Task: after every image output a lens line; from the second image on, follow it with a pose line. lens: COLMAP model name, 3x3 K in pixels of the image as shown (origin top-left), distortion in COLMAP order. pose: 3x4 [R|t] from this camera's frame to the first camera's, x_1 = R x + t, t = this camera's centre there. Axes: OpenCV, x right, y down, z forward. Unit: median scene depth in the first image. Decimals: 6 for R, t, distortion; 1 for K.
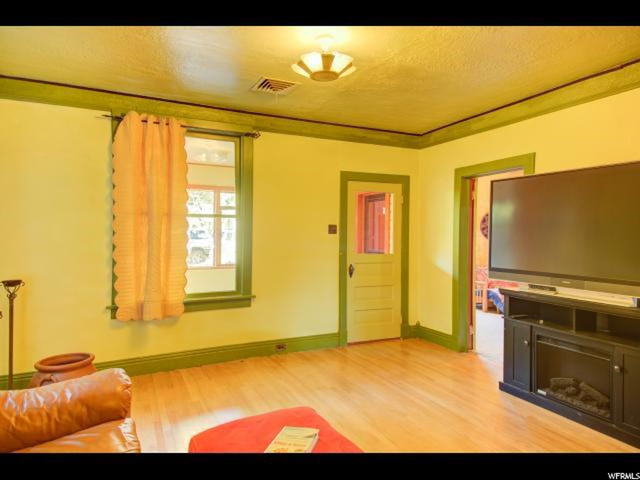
lens RADIAL K [[411.9, 0, 320.0], [0, 411.9, 240.0], [0, 0, 1]] dist [0.117267, -0.000641]
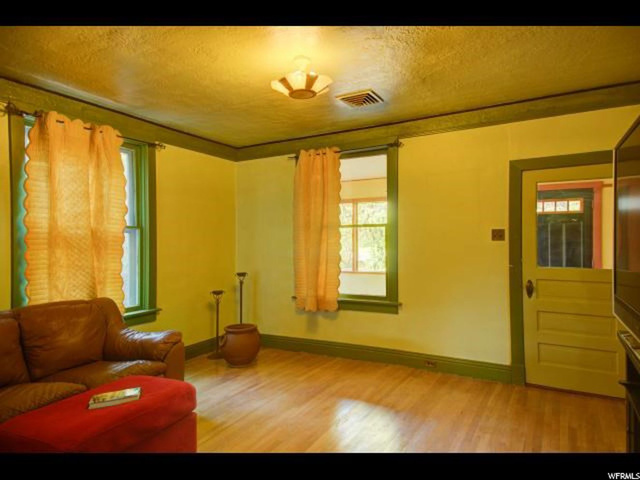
lens RADIAL K [[411.9, 0, 320.0], [0, 411.9, 240.0], [0, 0, 1]] dist [0.117267, -0.000641]
pose [[0.590255, -0.012199, -0.807124, 0.553311], [0.000395, 0.999890, -0.014824, -0.004067], [0.807217, 0.008431, 0.590195, 0.260178]]
